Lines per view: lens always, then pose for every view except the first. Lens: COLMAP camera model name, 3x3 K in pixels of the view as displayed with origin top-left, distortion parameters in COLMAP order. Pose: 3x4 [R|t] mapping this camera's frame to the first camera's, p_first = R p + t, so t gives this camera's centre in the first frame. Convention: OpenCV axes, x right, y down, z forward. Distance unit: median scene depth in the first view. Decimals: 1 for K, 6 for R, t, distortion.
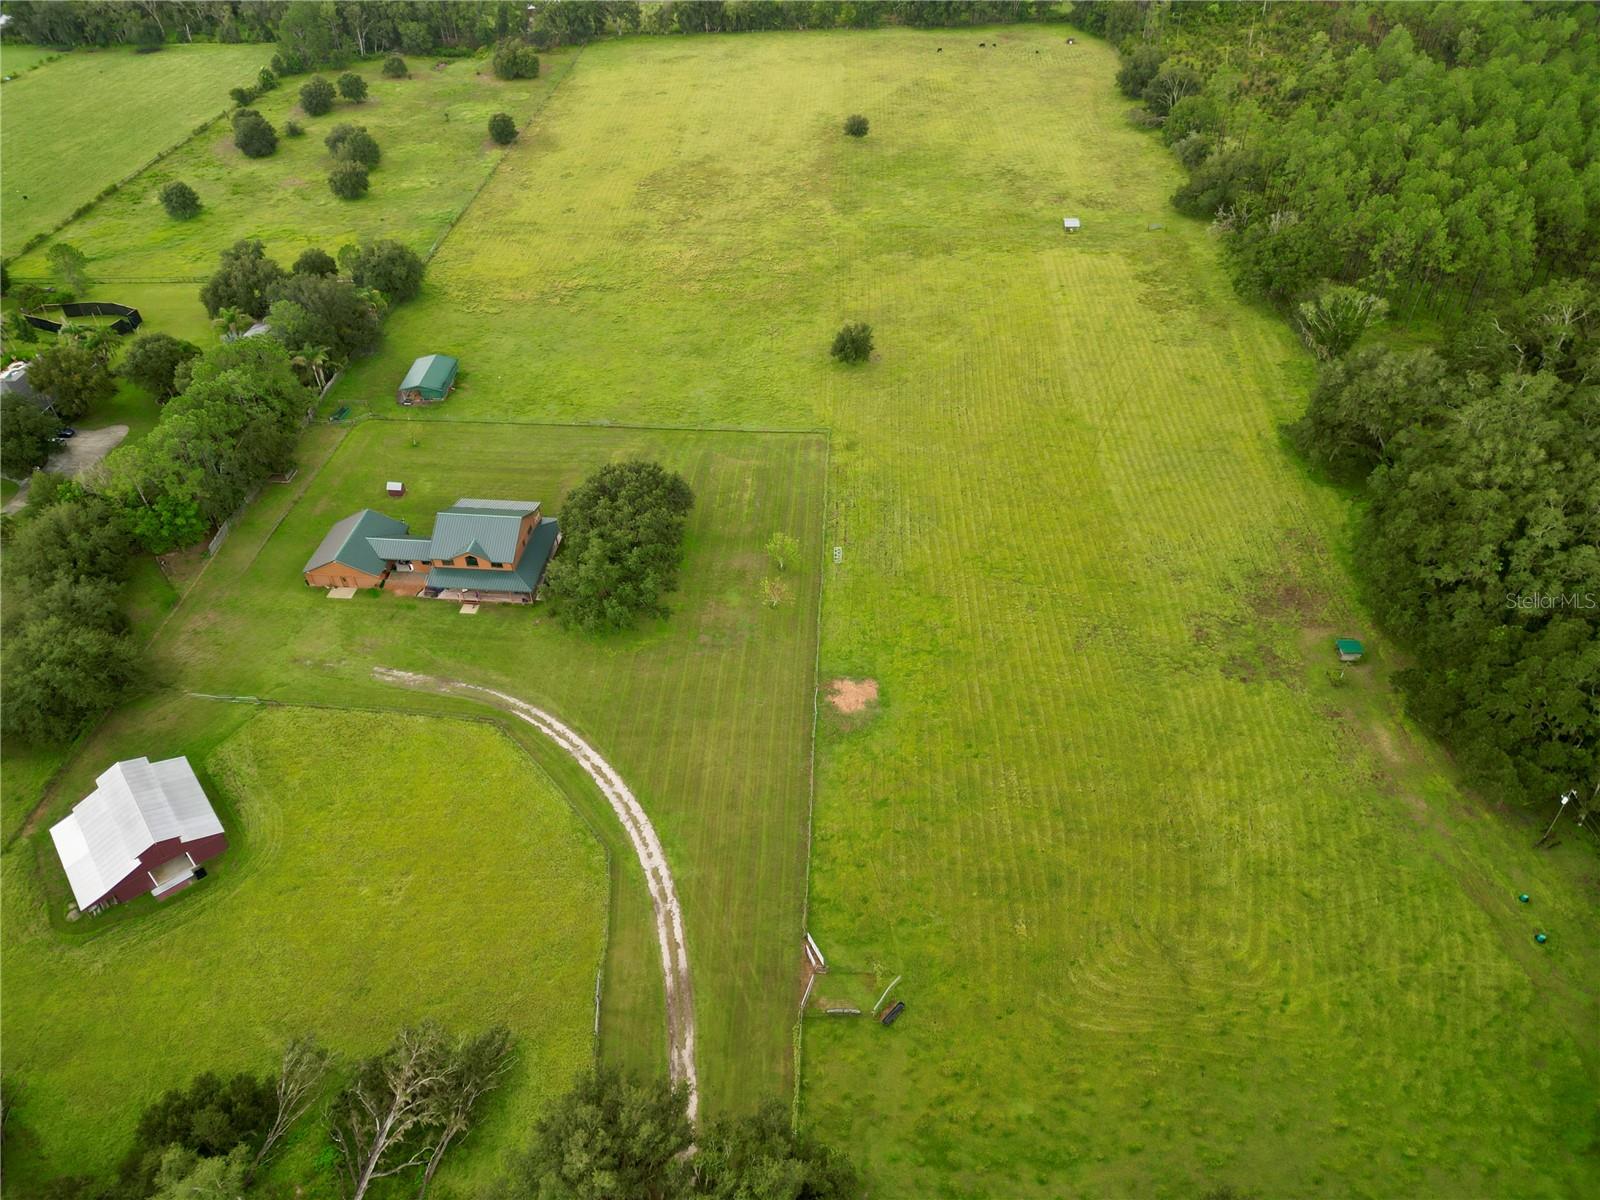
lens RADIAL K [[1117.5, 0, 797.5], [0, 1117.5, 592.8], [0, 0, 1]] dist [0.077832, -0.076512]
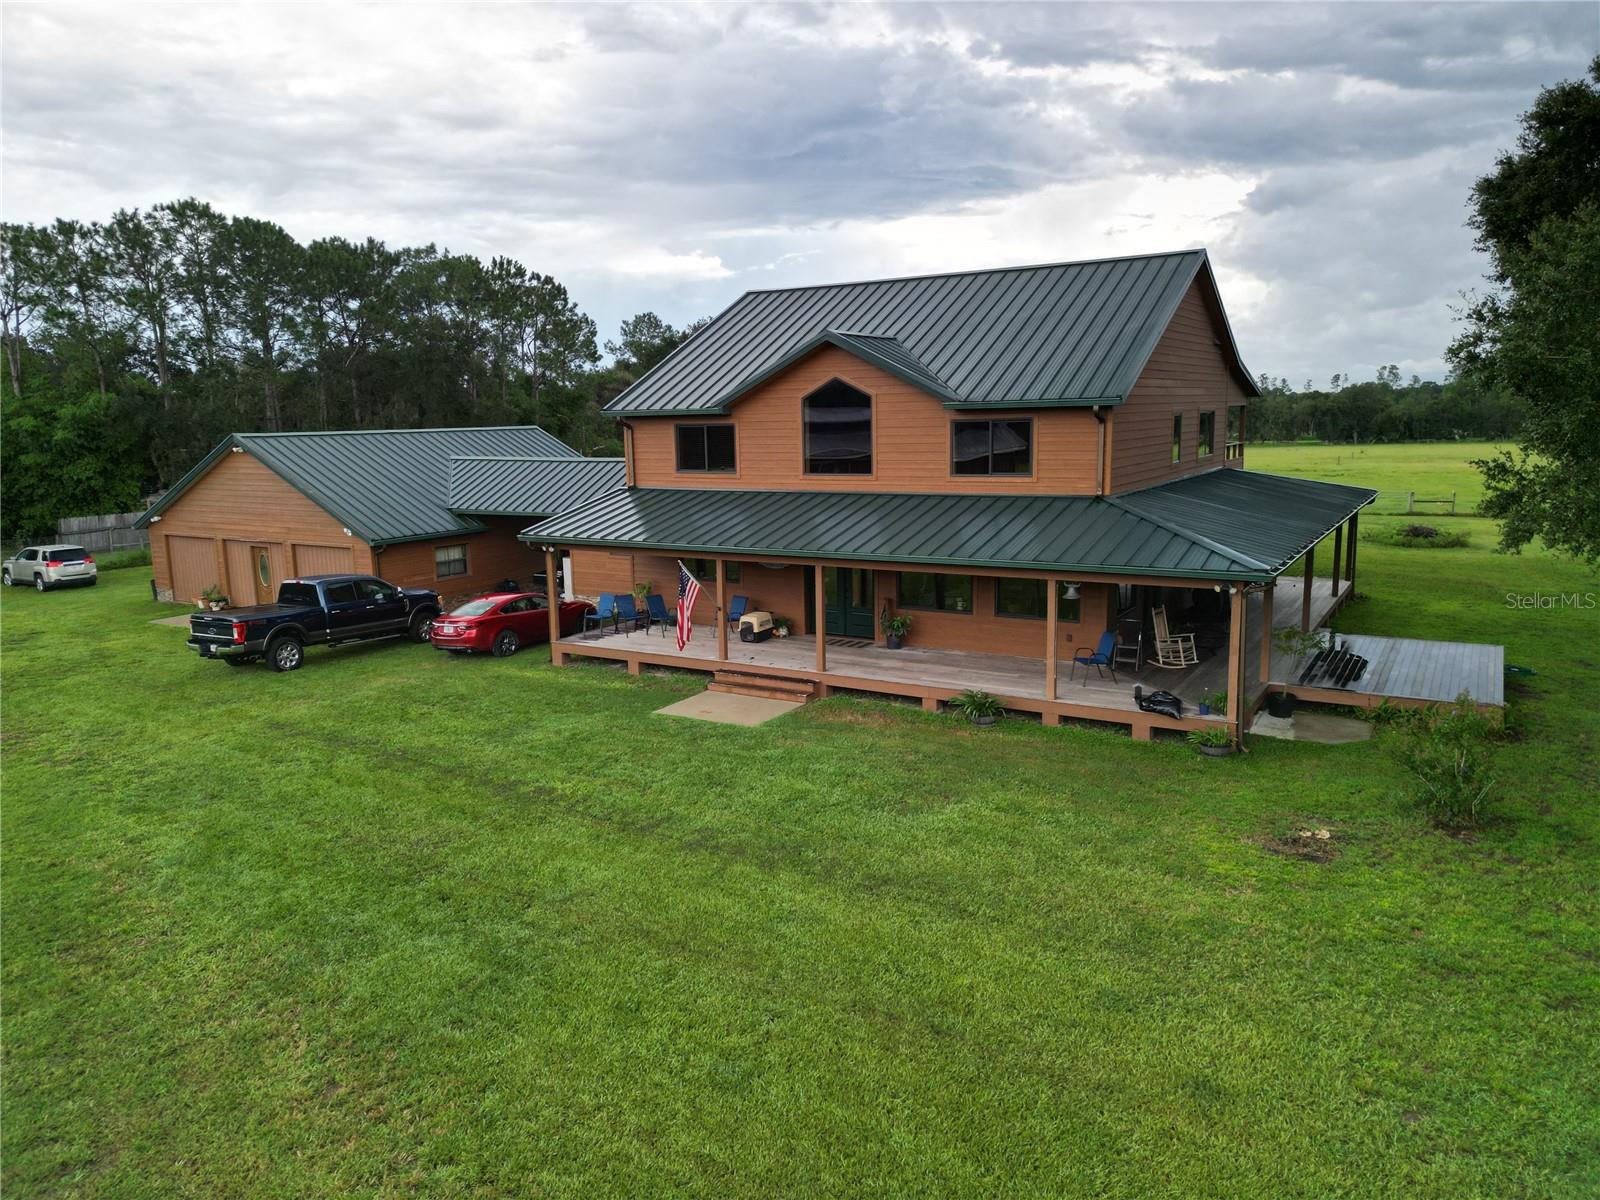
lens RADIAL K [[1117.5, 0, 797.5], [0, 1117.5, 592.8], [0, 0, 1]] dist [0.077832, -0.076512]
pose [[0.903731, 0.072128, -0.421980, -0.252996], [-0.277607, 0.849103, -0.449399, 0.066797], [0.325890, 0.523280, 0.787384, 0.982818]]
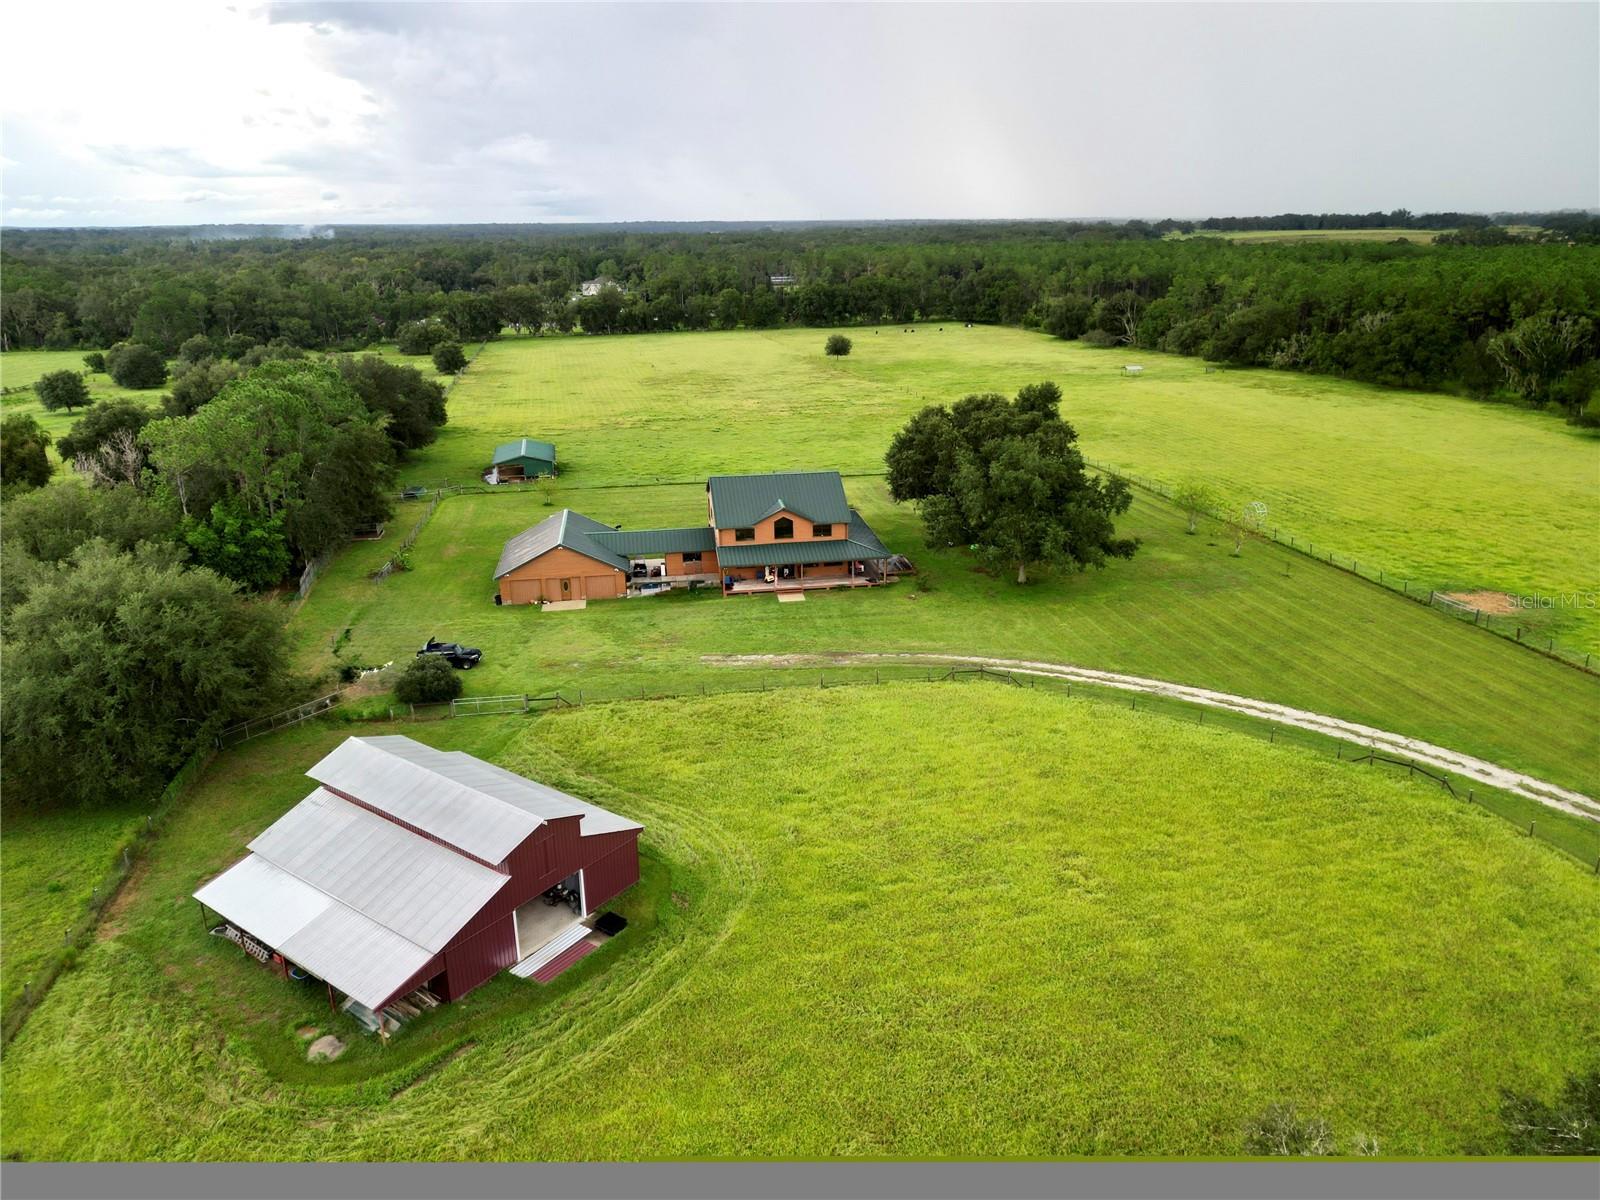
lens RADIAL K [[1117.5, 0, 797.5], [0, 1117.5, 592.8], [0, 0, 1]] dist [0.077832, -0.076512]
pose [[0.968792, -0.070462, 0.237650, -0.479468], [0.155486, 0.919418, -0.361242, 0.258711], [-0.193046, 0.386919, 0.901680, 0.490797]]
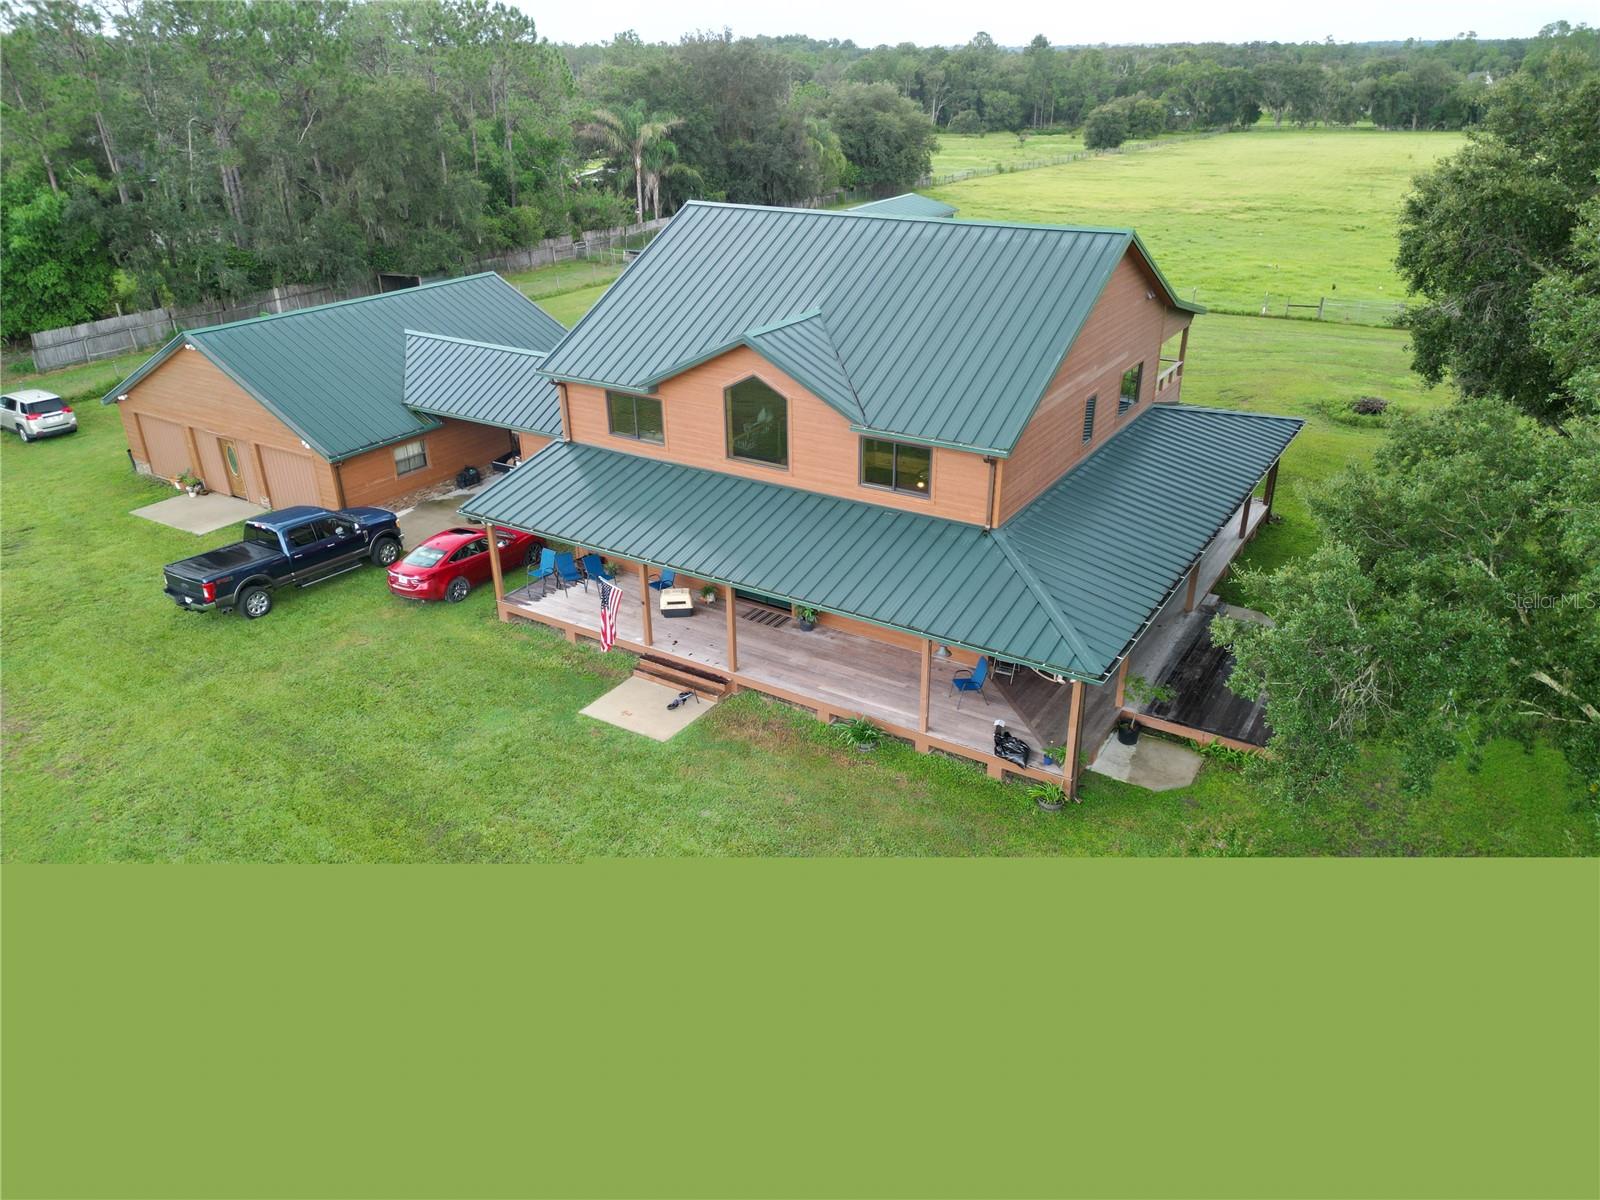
lens RADIAL K [[1117.5, 0, 797.5], [0, 1117.5, 592.8], [0, 0, 1]] dist [0.077832, -0.076512]
pose [[0.896305, 0.202347, -0.394580, -0.240398], [-0.295511, 0.935997, -0.191269, 0.025275], [0.330622, 0.288038, 0.898734, 0.957362]]
